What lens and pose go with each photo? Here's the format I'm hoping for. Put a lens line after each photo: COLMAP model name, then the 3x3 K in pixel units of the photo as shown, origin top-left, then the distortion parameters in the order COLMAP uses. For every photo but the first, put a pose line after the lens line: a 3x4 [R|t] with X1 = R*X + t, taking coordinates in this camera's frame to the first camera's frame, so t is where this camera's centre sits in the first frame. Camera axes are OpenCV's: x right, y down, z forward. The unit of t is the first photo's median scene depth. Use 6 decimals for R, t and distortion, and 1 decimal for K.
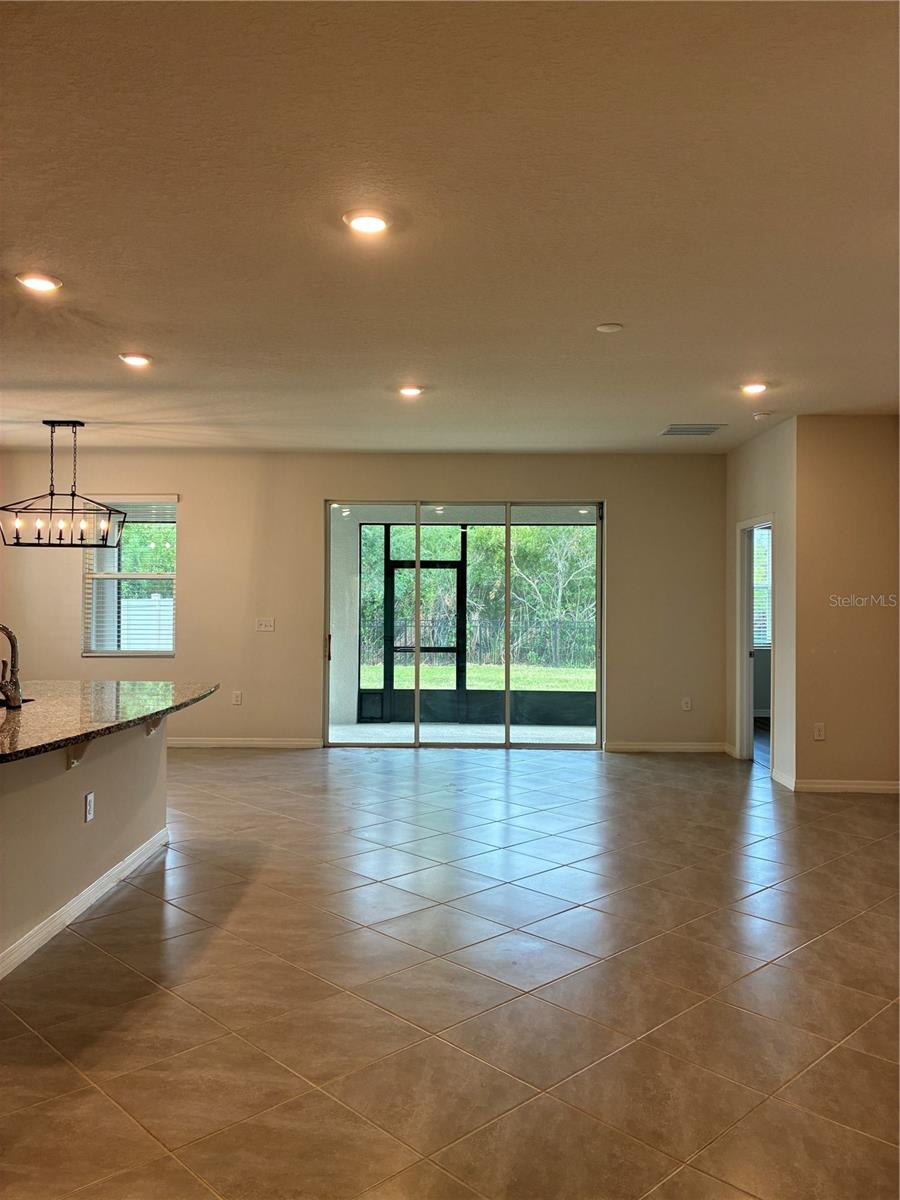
lens RADIAL K [[906.6, 0, 441.2], [0, 906.6, 590.8], [0, 0, 1]] dist [0.051995, -0.065811]
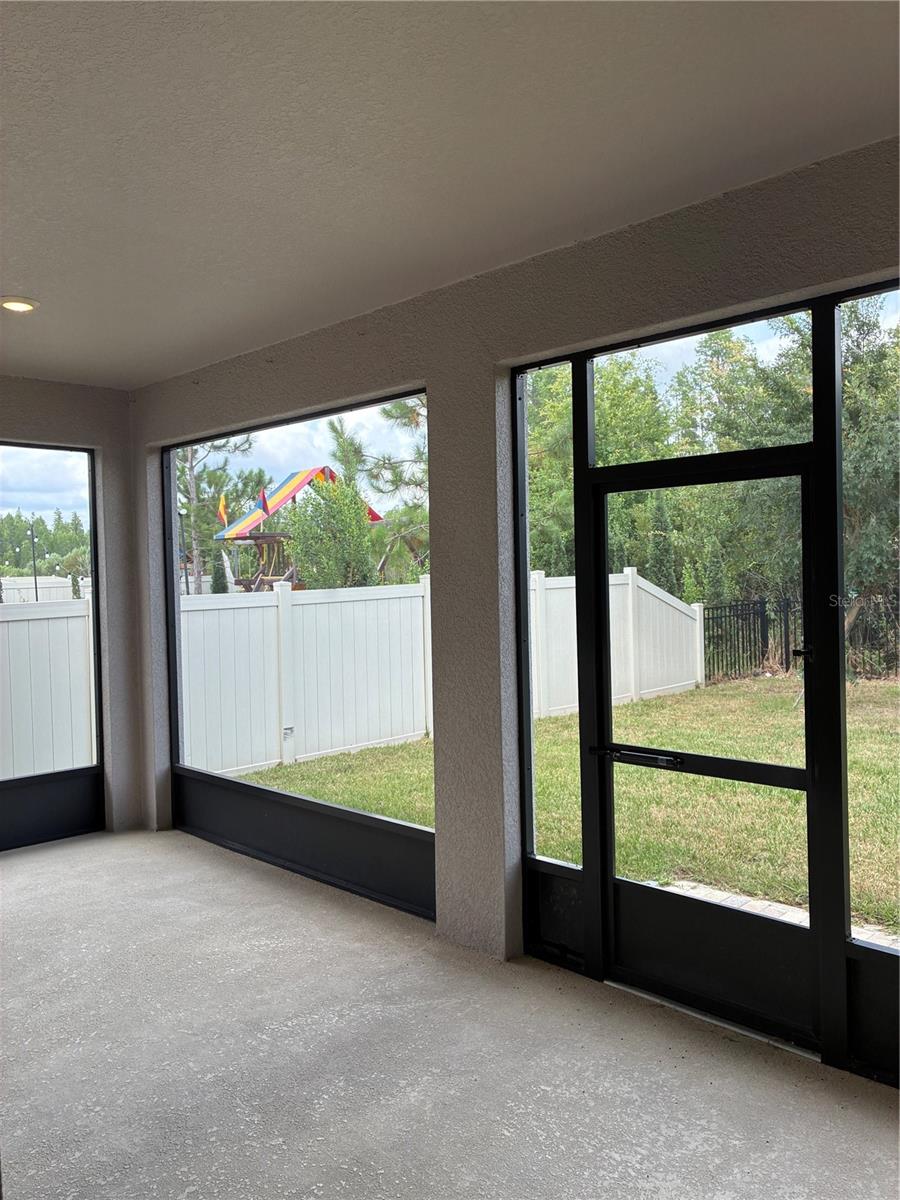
lens RADIAL K [[906.6, 0, 439.5], [0, 906.6, 591.2], [0, 0, 1]] dist [0.051995, -0.065811]
pose [[0.724436, -0.013034, -0.689219, 0.123580], [0.039510, 0.998963, 0.022637, -0.000552], [0.688209, -0.043631, 0.724199, 0.732620]]
